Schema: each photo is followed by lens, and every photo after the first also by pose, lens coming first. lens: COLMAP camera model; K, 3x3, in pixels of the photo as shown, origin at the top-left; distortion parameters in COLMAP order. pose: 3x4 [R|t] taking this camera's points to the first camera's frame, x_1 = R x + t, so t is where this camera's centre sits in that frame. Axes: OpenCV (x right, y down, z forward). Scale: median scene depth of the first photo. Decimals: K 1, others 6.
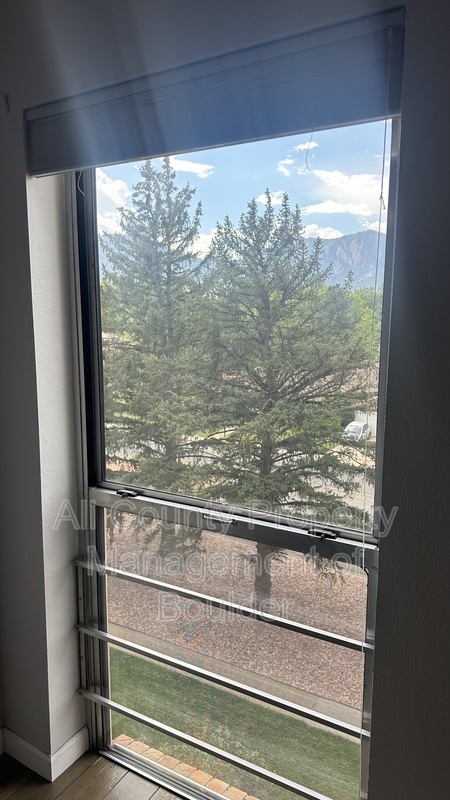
lens RADIAL K [[556.8, 0, 234.9], [0, 556.8, 402.4], [0, 0, 1]] dist [0.195659, -0.373594]
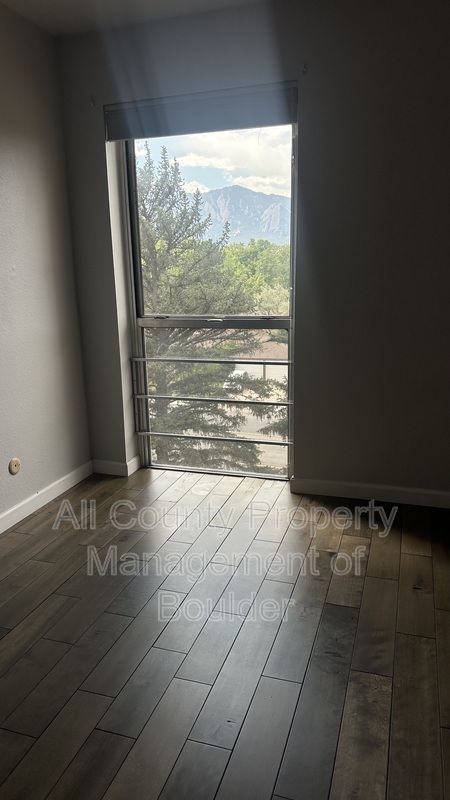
lens RADIAL K [[556.8, 0, 234.9], [0, 556.8, 402.4], [0, 0, 1]] dist [0.195659, -0.373594]
pose [[0.975084, -0.070240, 0.210420, -0.037914], [0.055055, 0.995496, 0.077181, 0.032560], [-0.214894, -0.063673, 0.974560, -0.095789]]
